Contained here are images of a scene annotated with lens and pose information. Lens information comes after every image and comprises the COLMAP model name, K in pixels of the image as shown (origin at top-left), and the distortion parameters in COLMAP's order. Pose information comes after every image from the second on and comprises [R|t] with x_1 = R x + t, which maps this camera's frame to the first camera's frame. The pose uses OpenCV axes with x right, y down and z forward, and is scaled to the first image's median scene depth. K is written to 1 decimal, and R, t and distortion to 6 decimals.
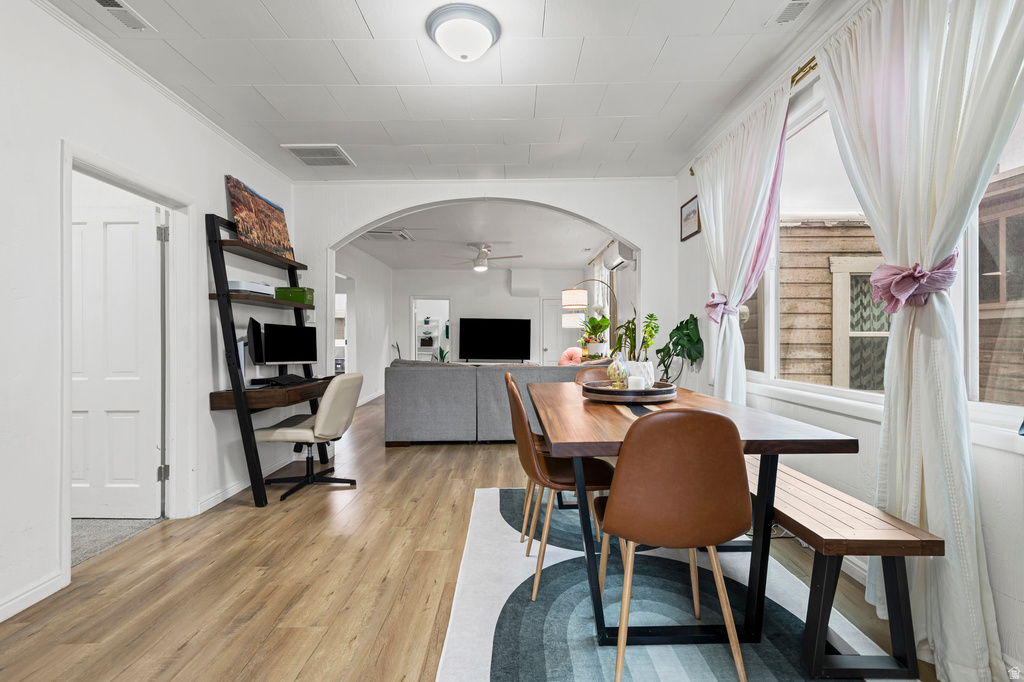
lens RADIAL K [[469.6, 0, 513.9], [0, 469.6, 337.2], [0, 0, 1]] dist [0.018755, -0.002859]
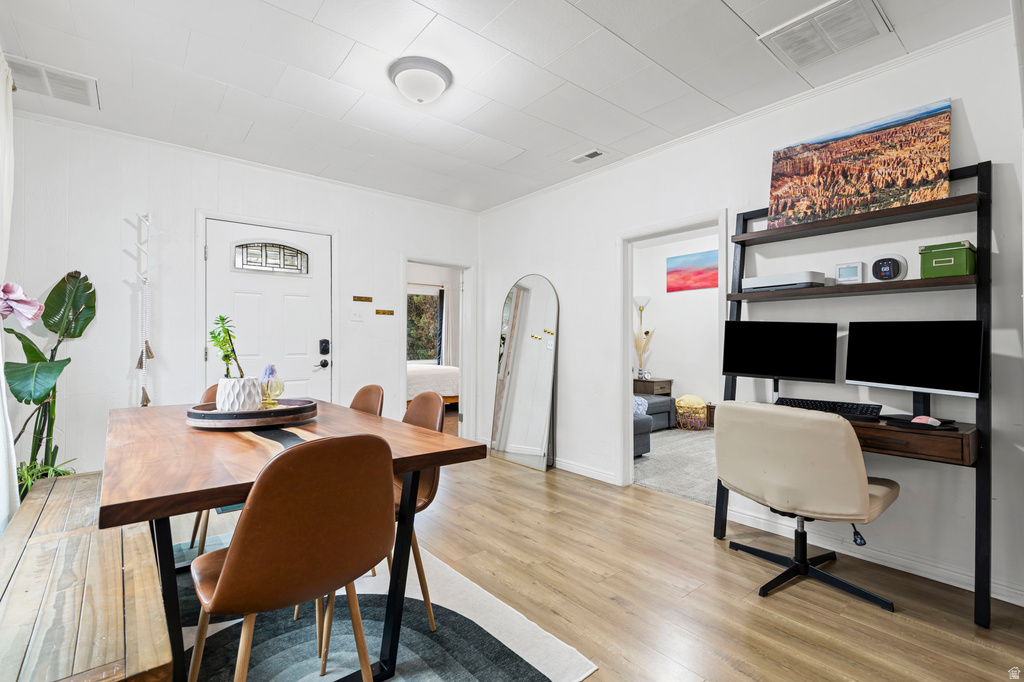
lens RADIAL K [[469.6, 0, 514.4], [0, 469.6, 342.2], [0, 0, 1]] dist [0.018755, -0.002859]
pose [[-0.775655, 0.001612, -0.631155, 0.358093], [0.004719, 0.999984, -0.003245, -0.002301], [0.631140, -0.005496, -0.775650, 1.672022]]
